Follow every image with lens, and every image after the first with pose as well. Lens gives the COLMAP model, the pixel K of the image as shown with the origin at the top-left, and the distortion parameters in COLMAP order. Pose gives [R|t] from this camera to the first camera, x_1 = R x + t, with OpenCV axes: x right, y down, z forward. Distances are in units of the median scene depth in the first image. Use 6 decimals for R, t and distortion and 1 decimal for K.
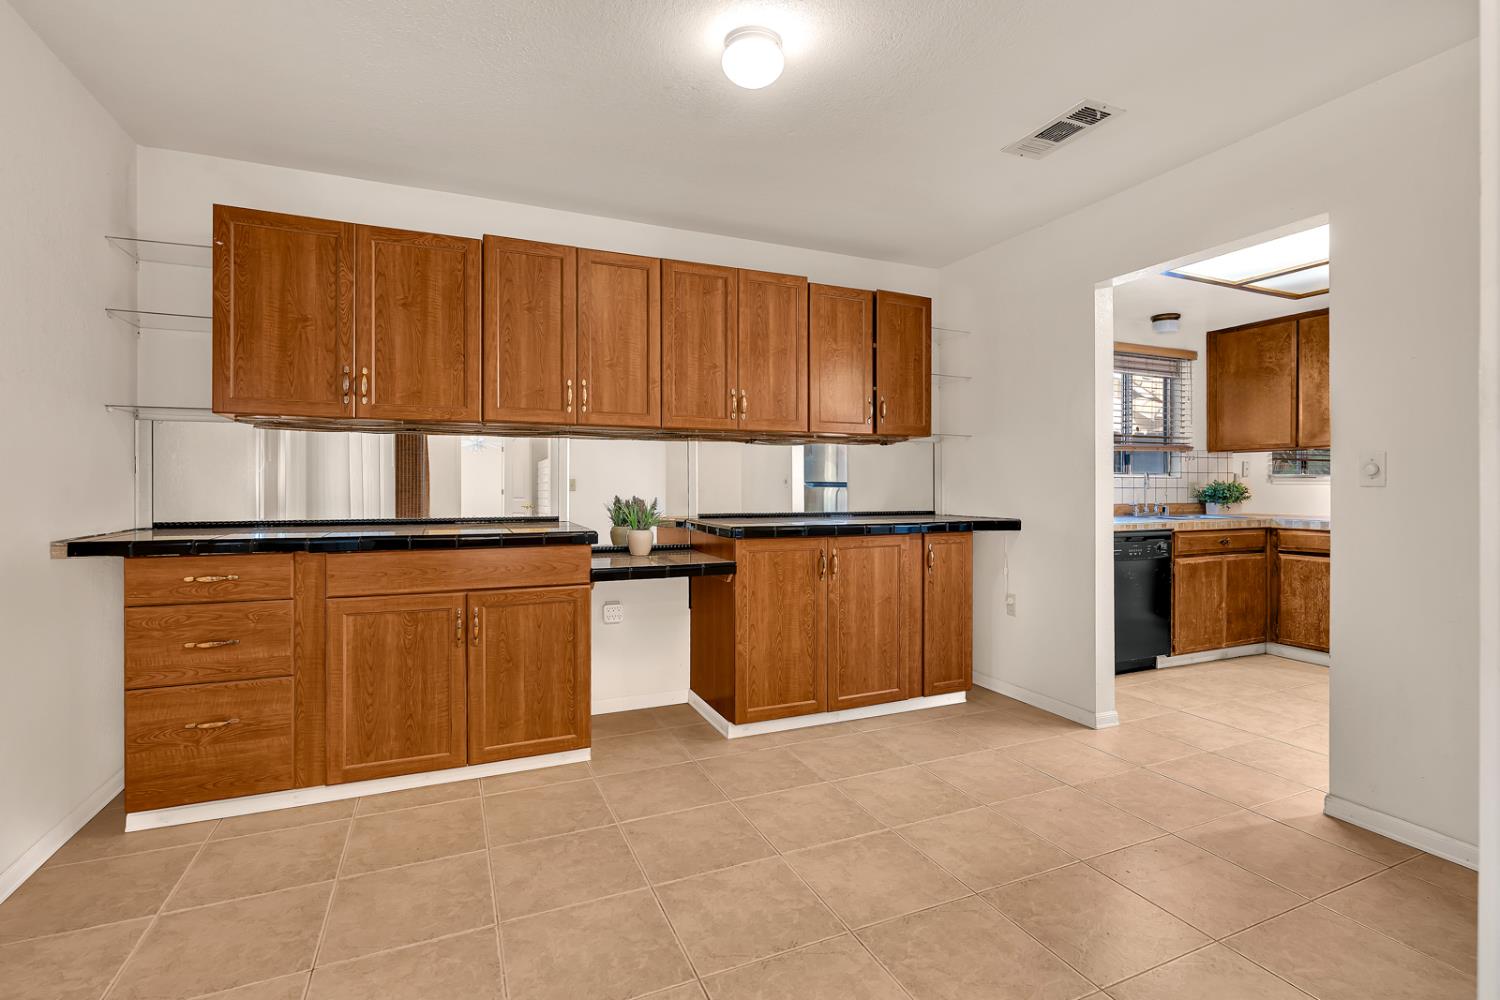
lens RADIAL K [[695.9, 0, 767.4], [0, 695.9, 493.0], [0, 0, 1]] dist [-0.002159, 0.000670]
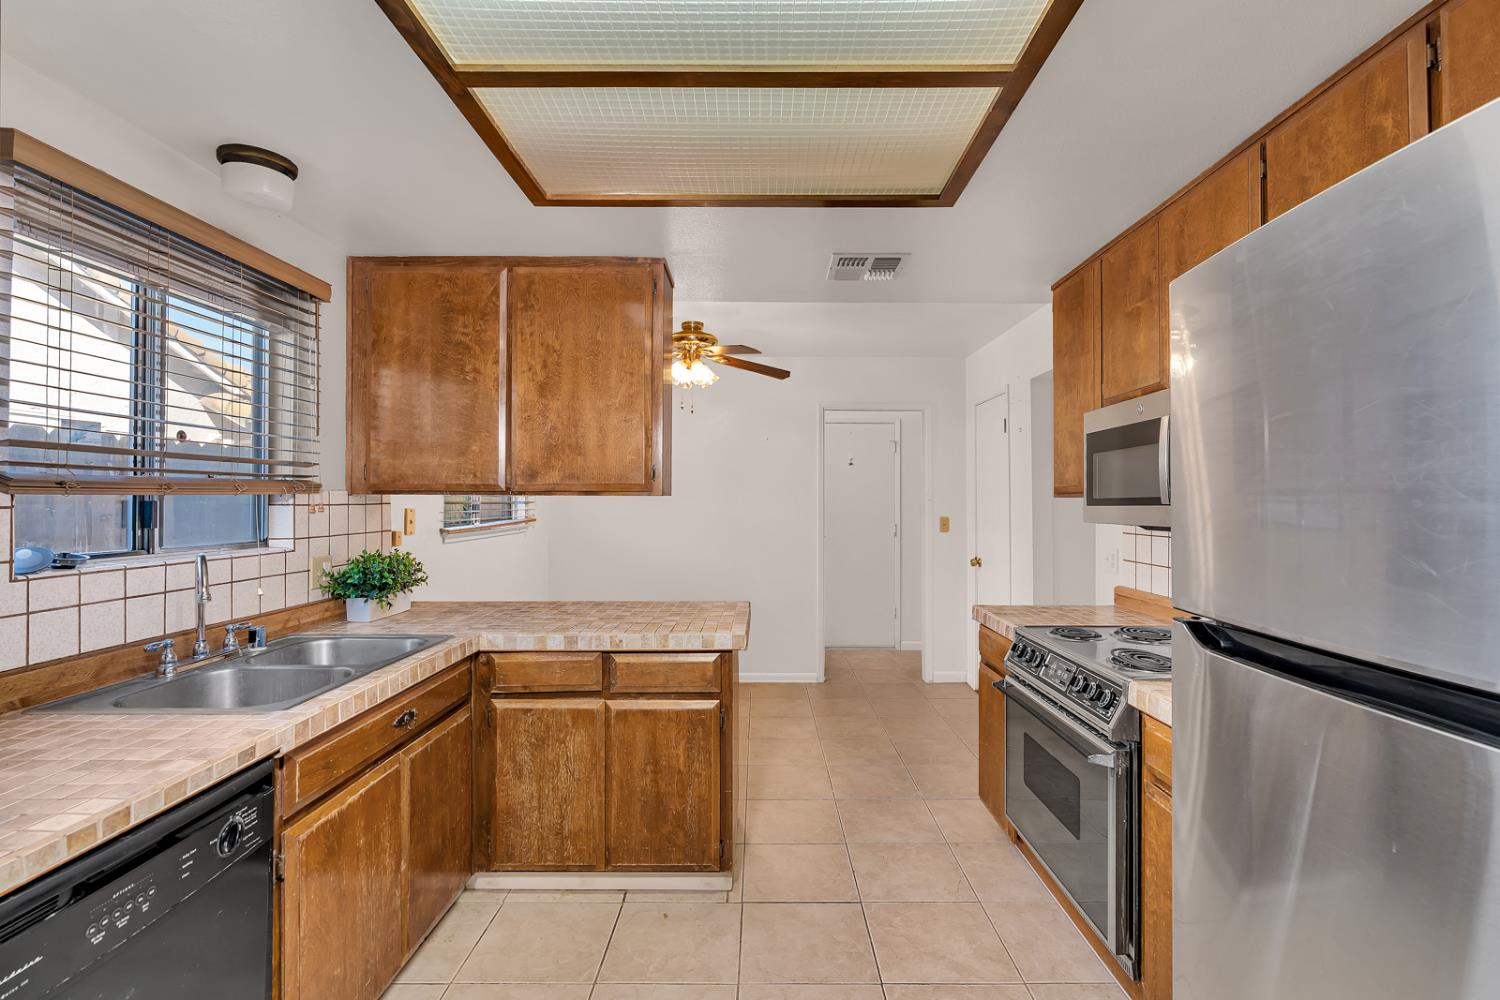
lens RADIAL K [[695.9, 0, 767.4], [0, 695.9, 493.0], [0, 0, 1]] dist [-0.002159, 0.000670]
pose [[0.411726, 0.008331, 0.911270, 0.329846], [0.010313, 0.999852, -0.013801, -0.054561], [-0.911250, 0.015080, 0.411578, 0.568652]]
